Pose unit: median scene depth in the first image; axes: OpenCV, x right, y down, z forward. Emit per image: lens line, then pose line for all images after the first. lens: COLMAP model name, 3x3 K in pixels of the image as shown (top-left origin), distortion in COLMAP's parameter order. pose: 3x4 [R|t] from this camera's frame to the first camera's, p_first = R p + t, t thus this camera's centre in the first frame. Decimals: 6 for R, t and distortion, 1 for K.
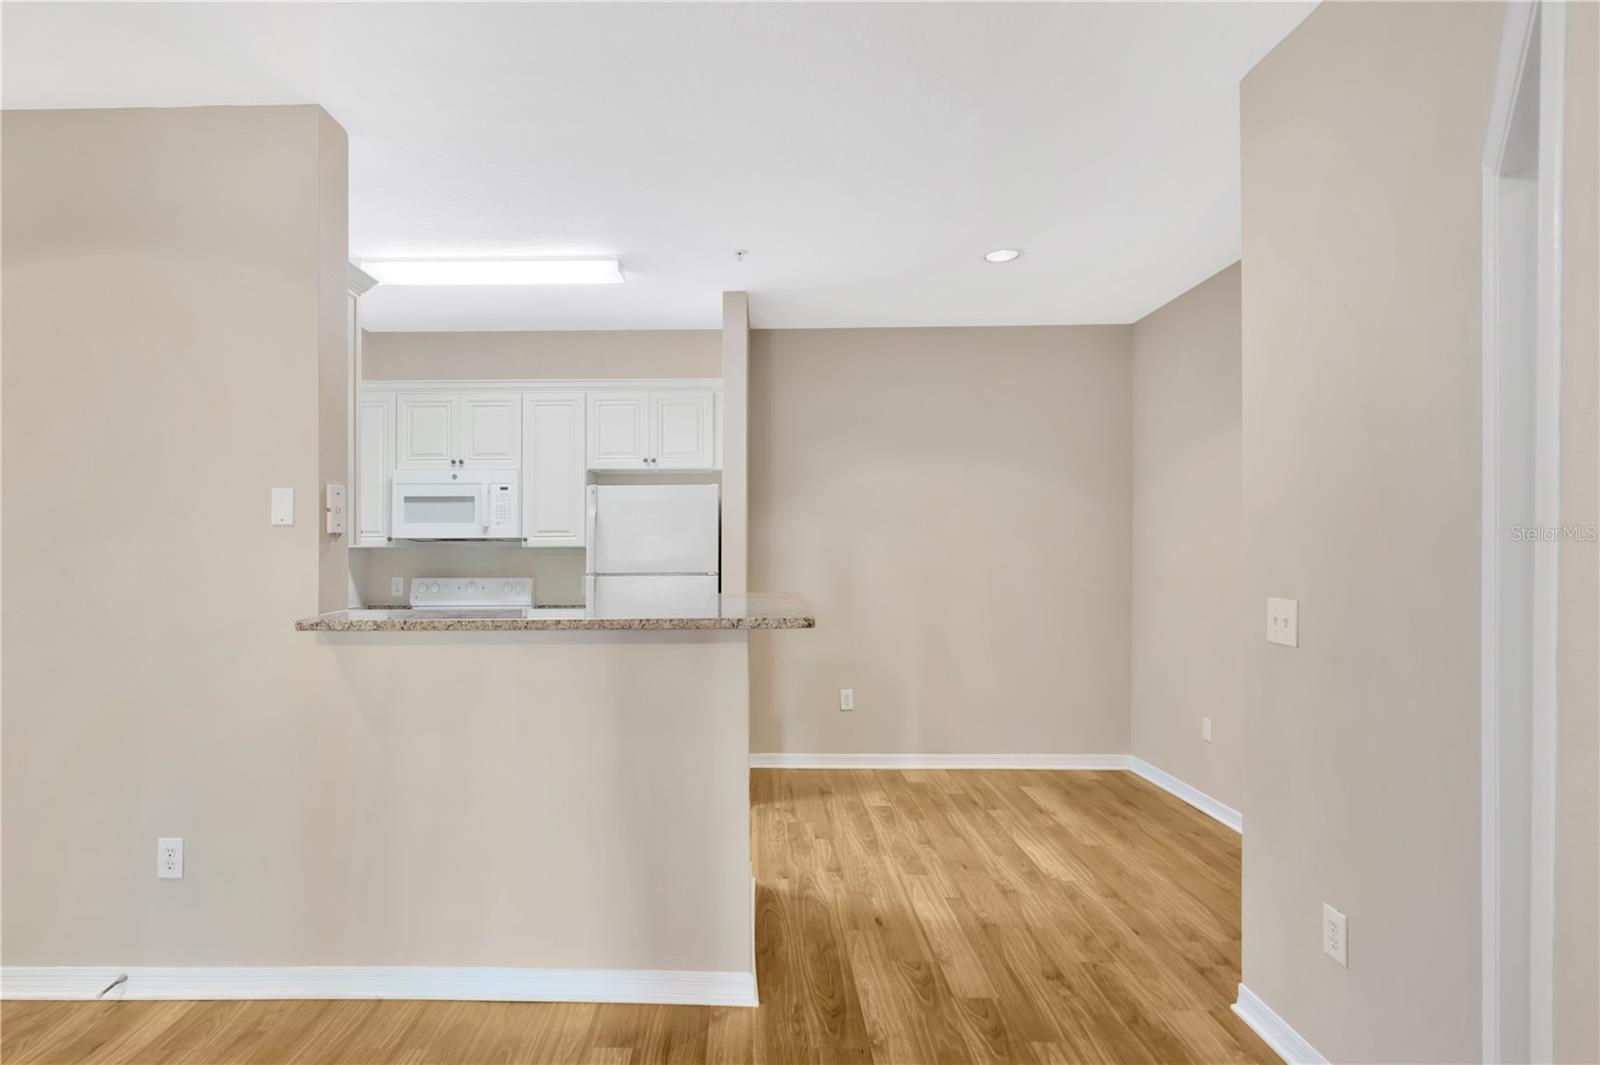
lens RADIAL K [[830.9, 0, 800.0], [0, 830.9, 532.5], [0, 0, 1]] dist [0.002205, 0.000181]
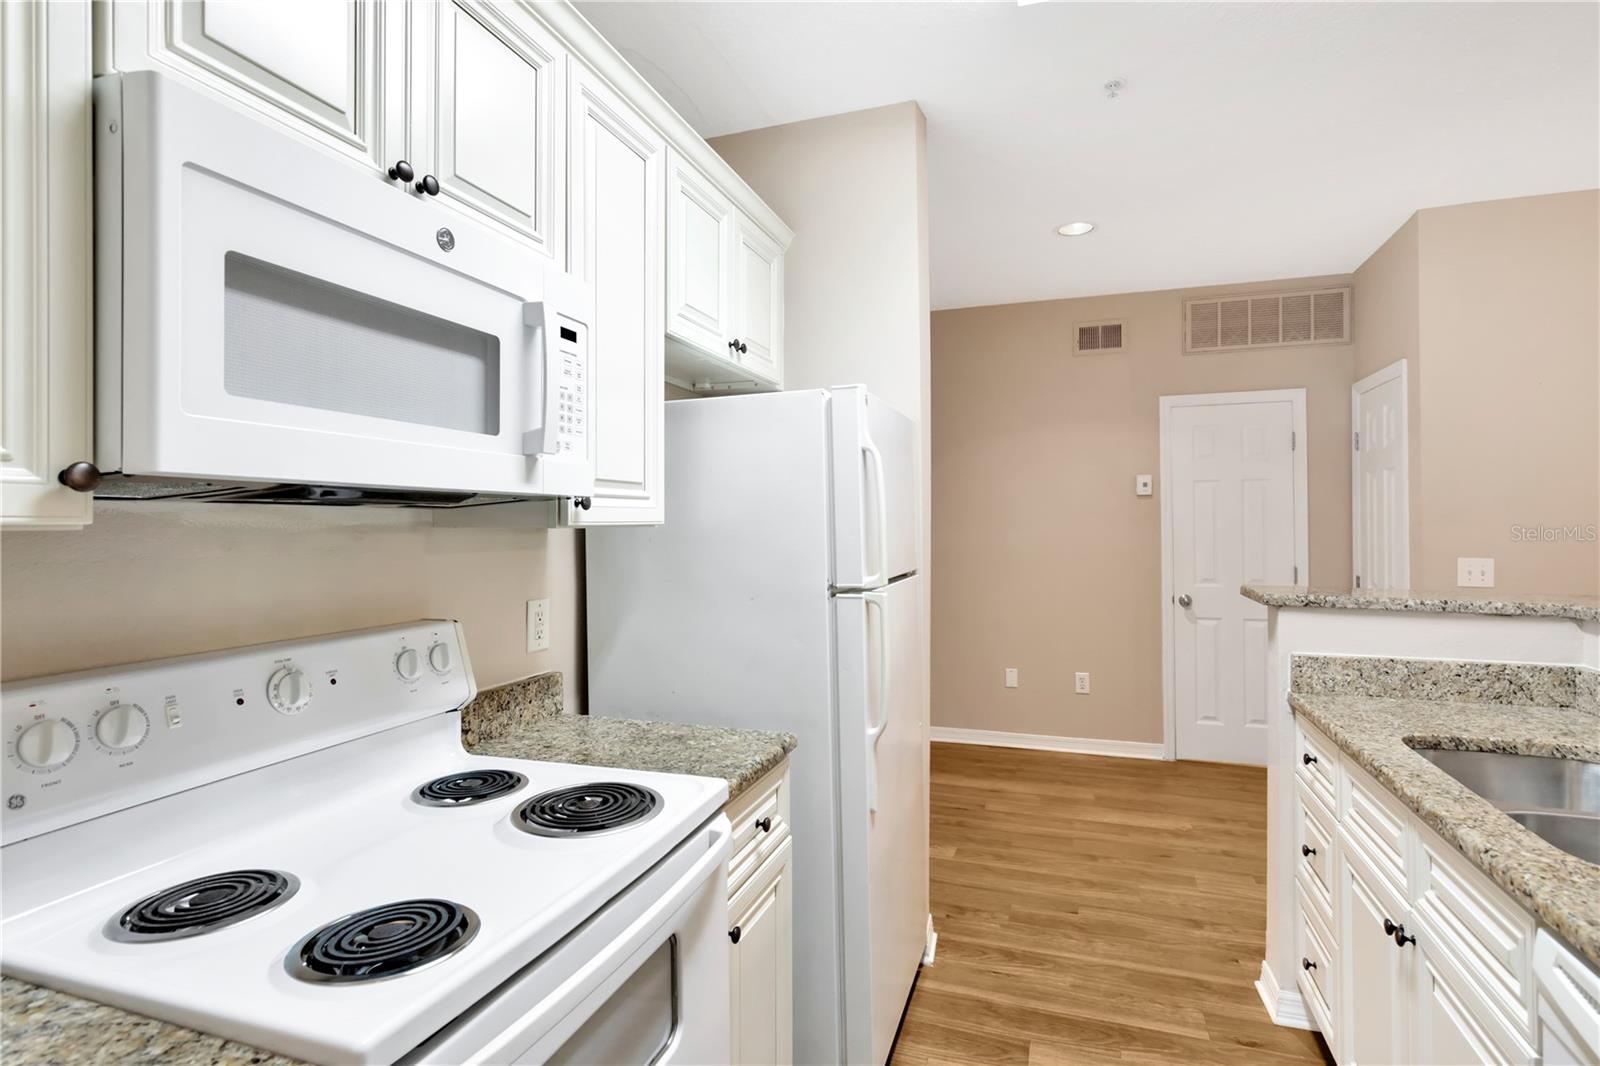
lens RADIAL K [[742.3, 0, 800.0], [0, 742.3, 533.0], [0, 0, 1]] dist [-0.000967, -0.000252]
pose [[0.368028, -0.005803, 0.929797, -0.609623], [-0.010400, 0.999892, 0.010357, 0.016463], [-0.929757, -0.013482, 0.367928, 0.867713]]
